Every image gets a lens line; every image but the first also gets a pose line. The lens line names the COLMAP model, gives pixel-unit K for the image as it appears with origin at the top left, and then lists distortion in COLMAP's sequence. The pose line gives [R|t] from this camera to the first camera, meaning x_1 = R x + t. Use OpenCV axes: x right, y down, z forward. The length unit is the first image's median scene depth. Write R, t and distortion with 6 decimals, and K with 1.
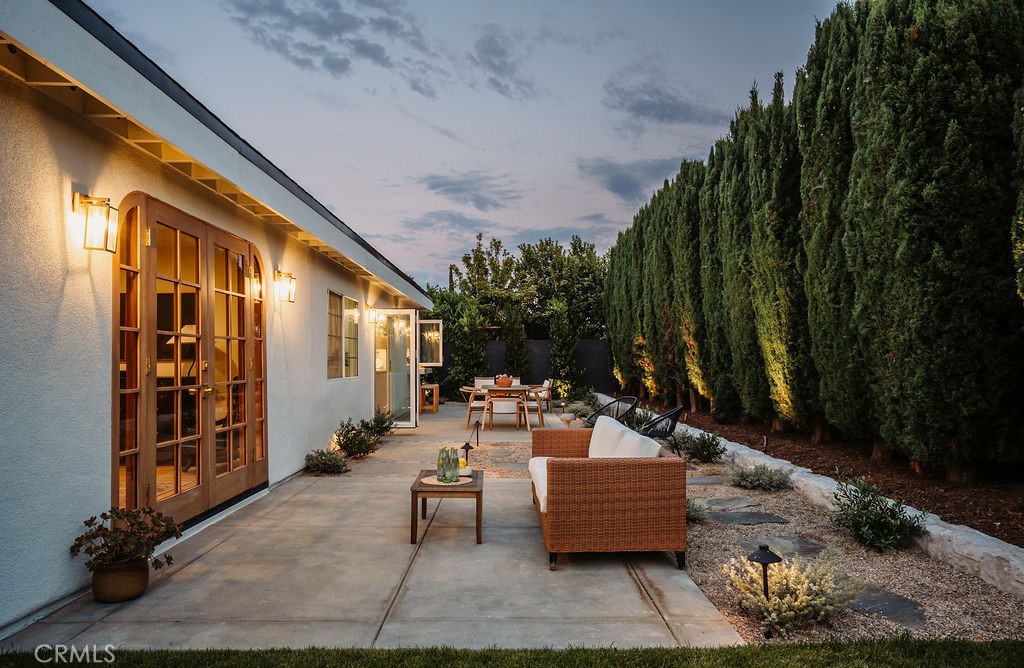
lens RADIAL K [[678.0, 0, 485.4], [0, 678.0, 352.1], [0, 0, 1]] dist [0.003726, 0.018721]
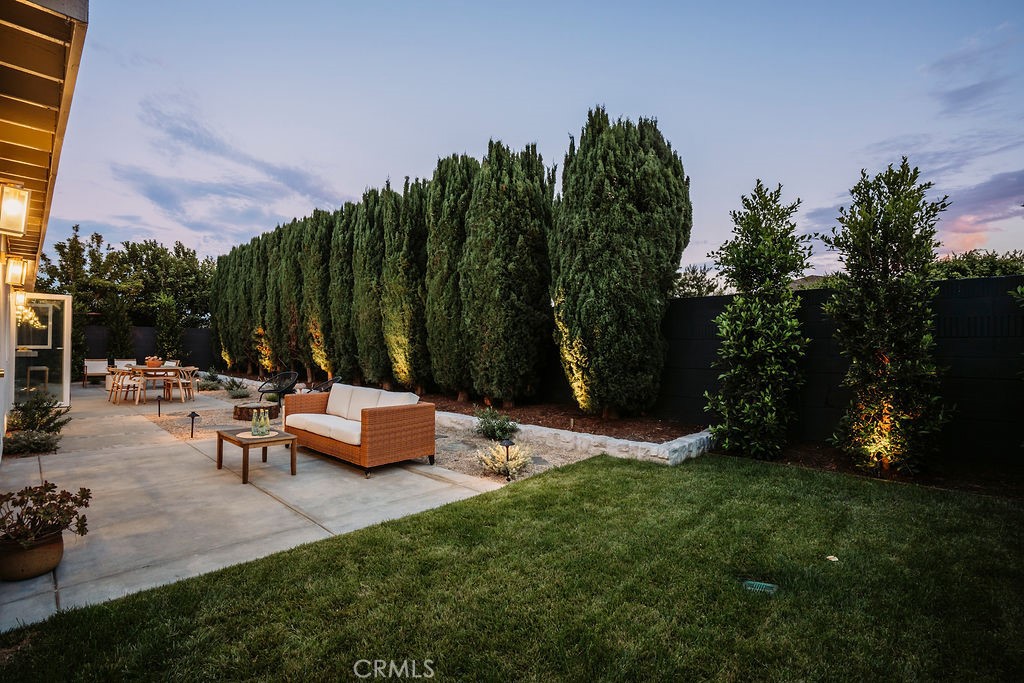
lens RADIAL K [[470.5, 0, 510.6], [0, 470.5, 348.1], [0, 0, 1]] dist [-0.024065, 0.005857]
pose [[0.699047, 0.008899, 0.715020, -0.321117], [-0.020027, 0.999774, 0.007137, 0.000873], [-0.714795, -0.019309, 0.699067, -0.000096]]
